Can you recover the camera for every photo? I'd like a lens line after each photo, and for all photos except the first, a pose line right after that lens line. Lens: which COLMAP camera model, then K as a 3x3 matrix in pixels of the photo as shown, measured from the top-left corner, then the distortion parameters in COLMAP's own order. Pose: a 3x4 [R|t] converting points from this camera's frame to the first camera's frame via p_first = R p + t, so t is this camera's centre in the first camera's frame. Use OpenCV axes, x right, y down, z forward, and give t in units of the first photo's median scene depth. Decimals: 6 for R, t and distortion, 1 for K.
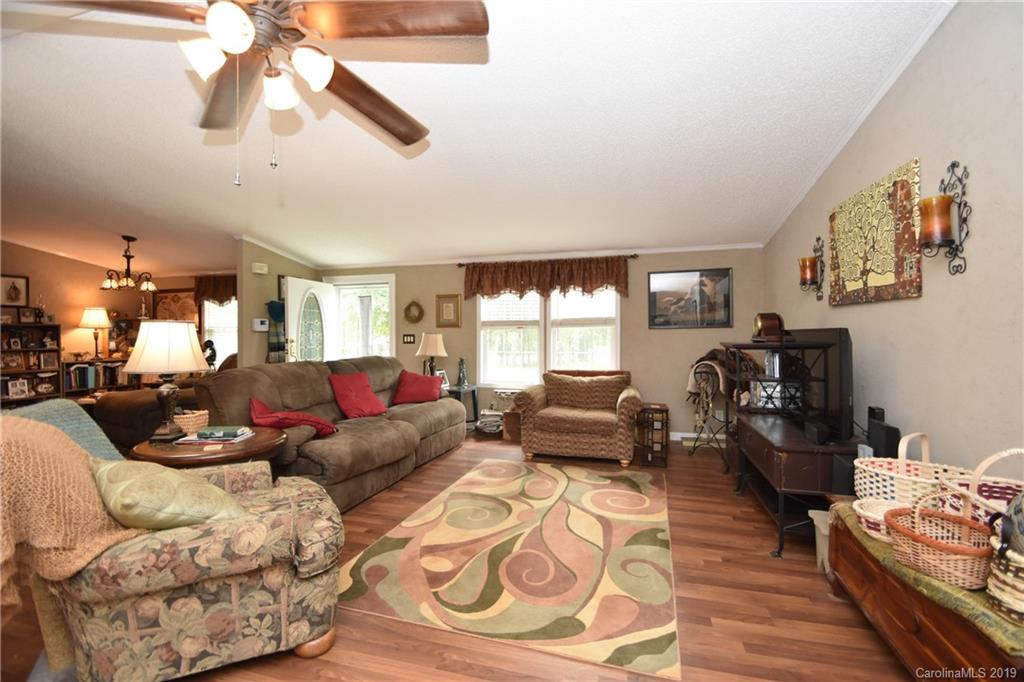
lens RADIAL K [[451.7, 0, 506.7], [0, 451.7, 334.1], [0, 0, 1]] dist [-0.005910, -0.005654]
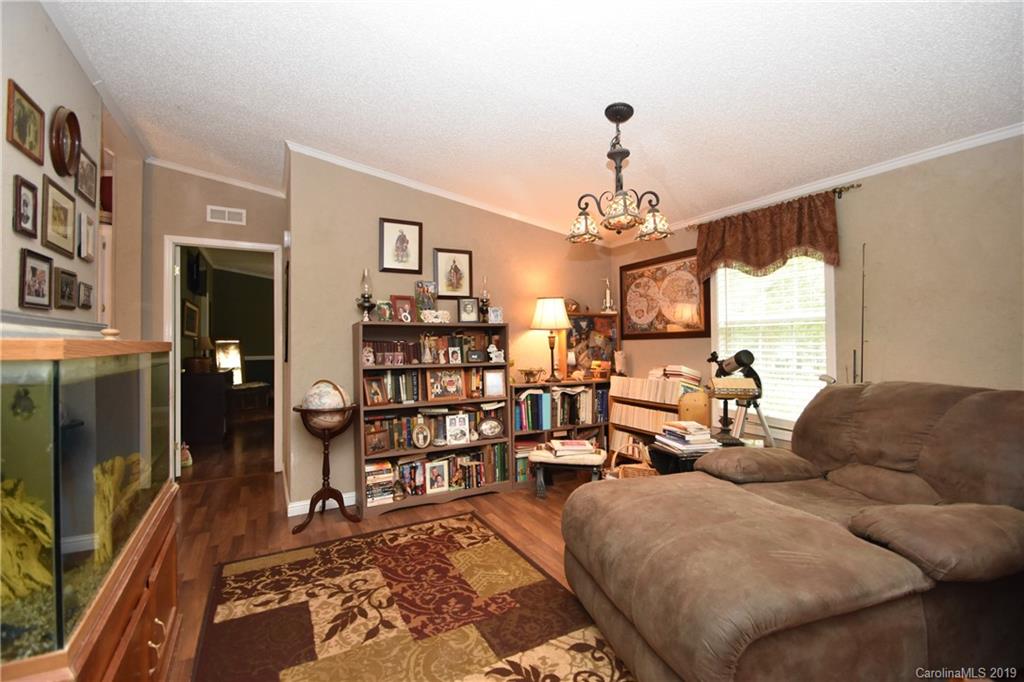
lens RADIAL K [[451.7, 0, 509.9], [0, 451.7, 335.5], [0, 0, 1]] dist [-0.005910, -0.005654]
pose [[0.696402, -0.012769, -0.717538, -0.539055], [0.007022, 0.999915, -0.010979, 0.001183], [0.717617, 0.002607, 0.696433, 0.555334]]
